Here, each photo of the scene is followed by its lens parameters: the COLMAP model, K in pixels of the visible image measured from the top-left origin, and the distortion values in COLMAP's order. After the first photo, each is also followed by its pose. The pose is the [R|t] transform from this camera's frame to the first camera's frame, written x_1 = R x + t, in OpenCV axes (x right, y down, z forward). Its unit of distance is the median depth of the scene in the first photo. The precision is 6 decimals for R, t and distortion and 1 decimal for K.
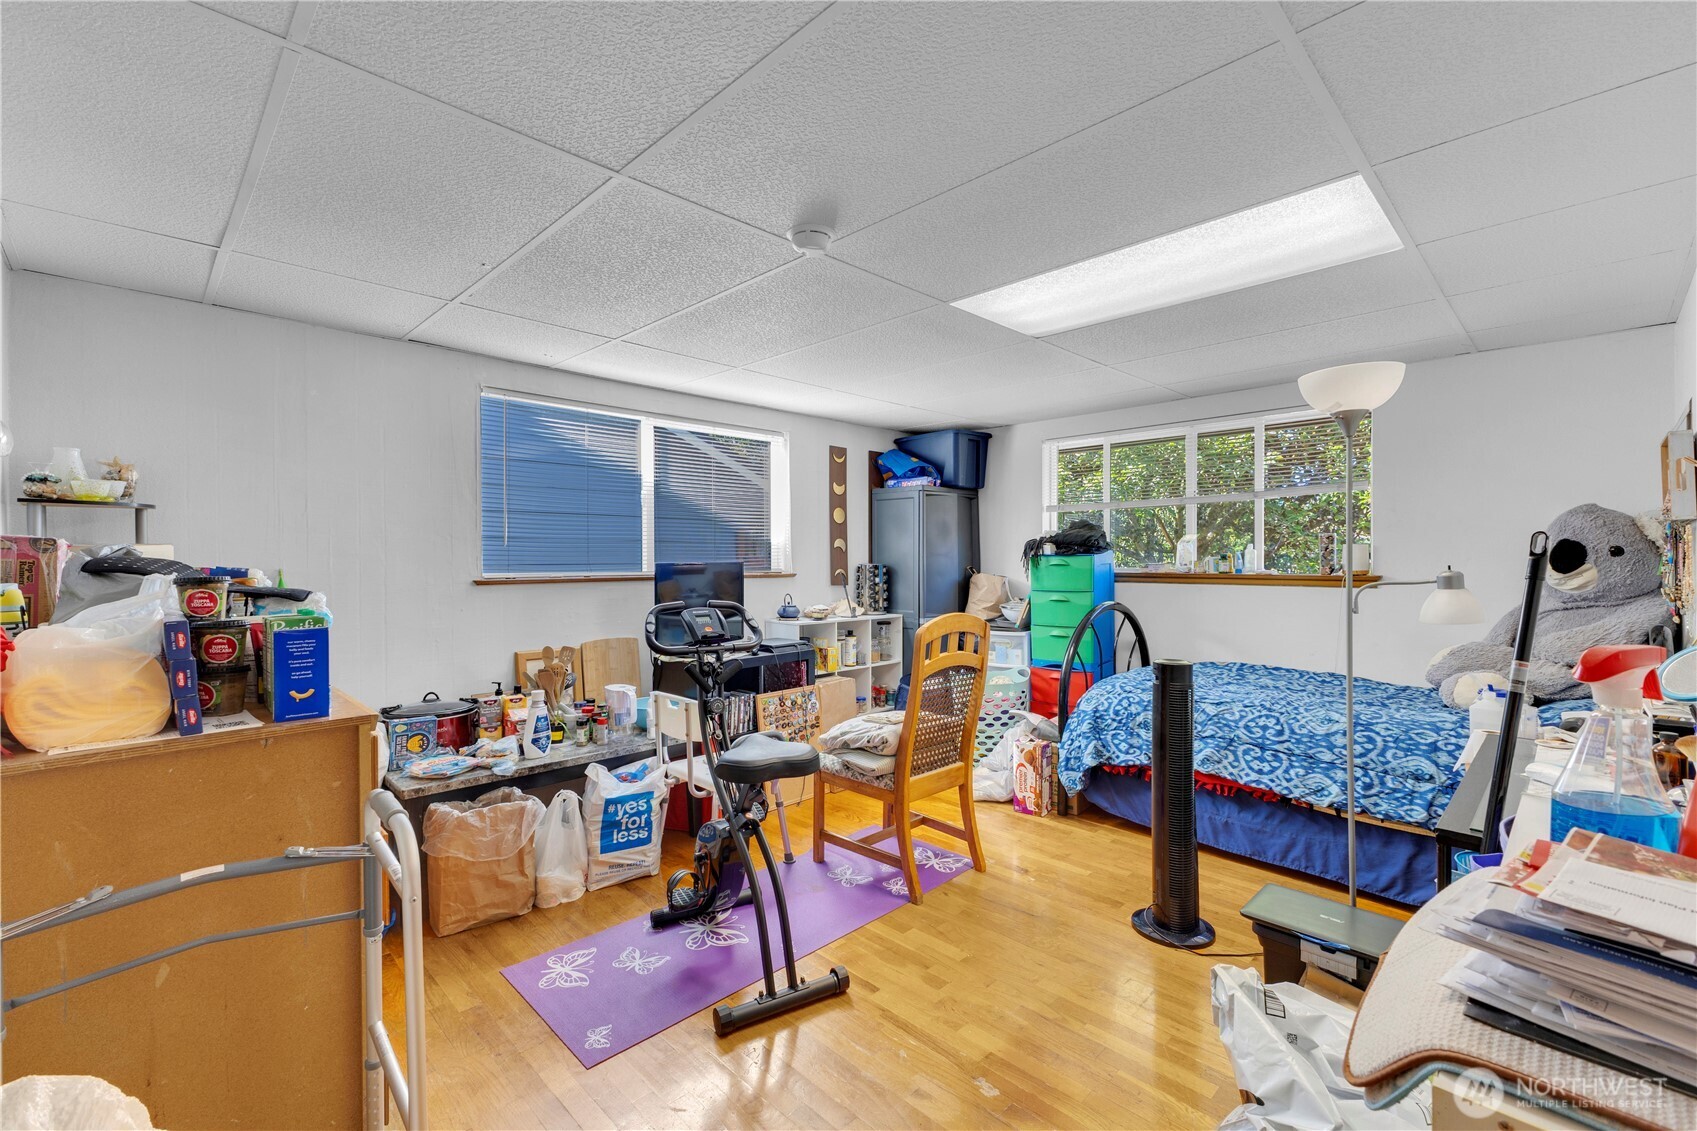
lens RADIAL K [[730.3, 0, 851.4], [0, 730.3, 569.2], [0, 0, 1]] dist [0.012469, -0.003393]
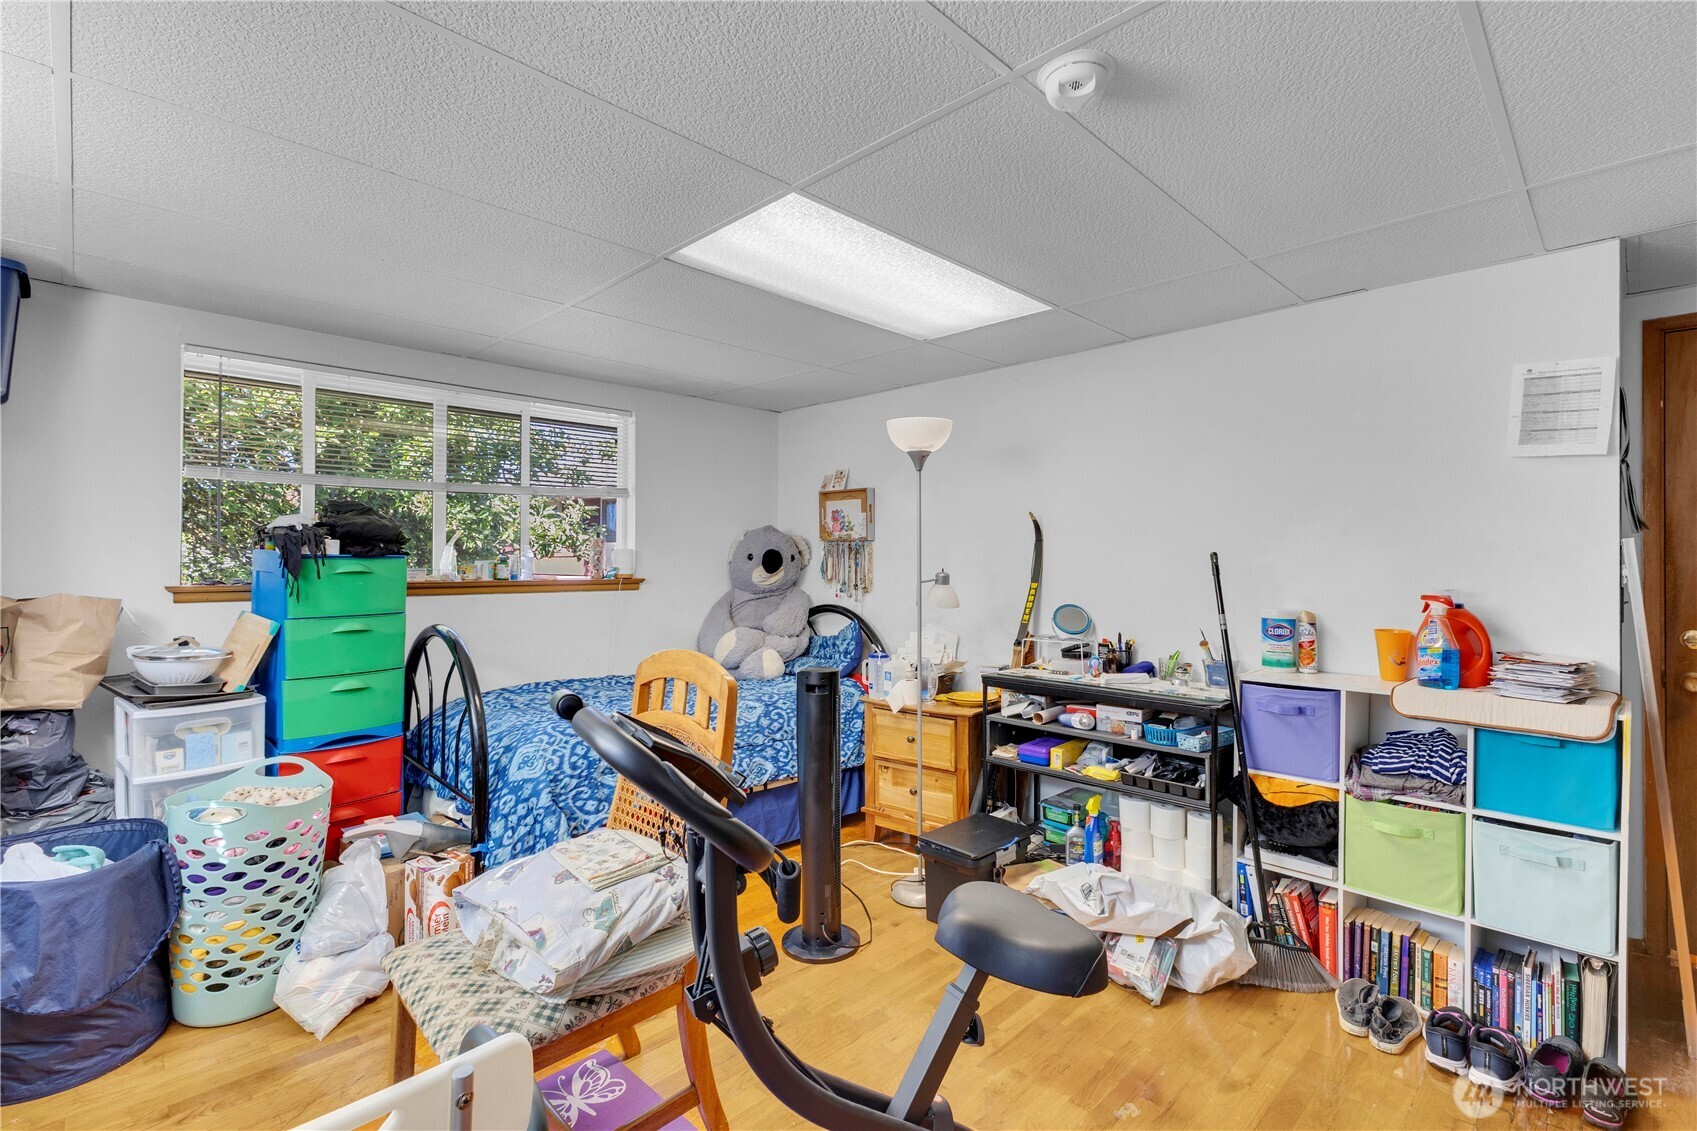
lens RADIAL K [[774.7, 0, 851.1], [0, 774.7, 561.2], [0, 0, 1]] dist [0.001432, 0.000175]
pose [[-0.013725, 0.001798, 0.999904, -0.444558], [0.012304, 0.999923, -0.001629, -0.011310], [-0.999830, 0.012281, -0.013746, 0.720056]]
